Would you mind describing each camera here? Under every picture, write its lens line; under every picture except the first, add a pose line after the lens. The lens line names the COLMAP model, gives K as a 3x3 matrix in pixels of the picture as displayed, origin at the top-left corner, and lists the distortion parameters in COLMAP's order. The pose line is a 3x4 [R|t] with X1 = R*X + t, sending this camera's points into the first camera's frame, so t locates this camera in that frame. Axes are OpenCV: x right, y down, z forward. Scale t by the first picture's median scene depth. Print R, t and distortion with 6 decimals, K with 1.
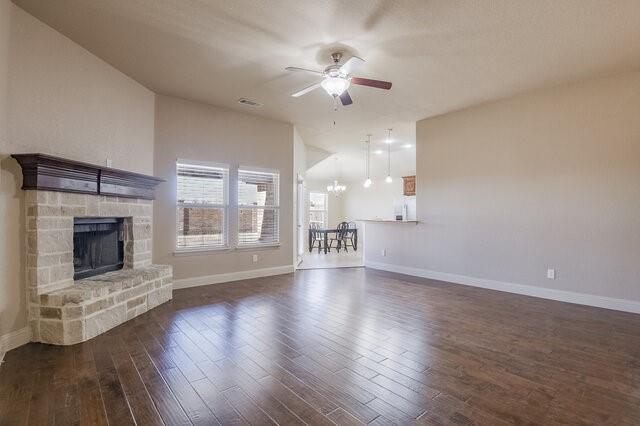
lens RADIAL K [[326.3, 0, 320.0], [0, 326.3, 213.0], [0, 0, 1]] dist [0.044539, -0.000007]
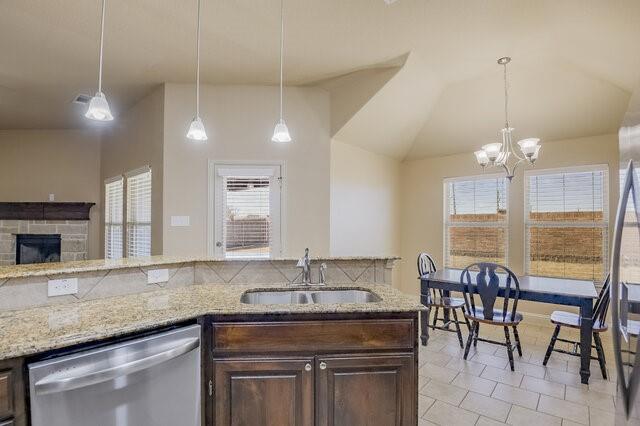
lens RADIAL K [[307.3, 0, 319.5], [0, 307.3, 222.5], [0, 0, 1]] dist [-0.000267, -0.000111]
pose [[0.149517, -0.002565, -0.988756, 0.814546], [0.000961, 0.999997, -0.002448, -0.031239], [0.988759, -0.000584, 0.149519, 1.848467]]
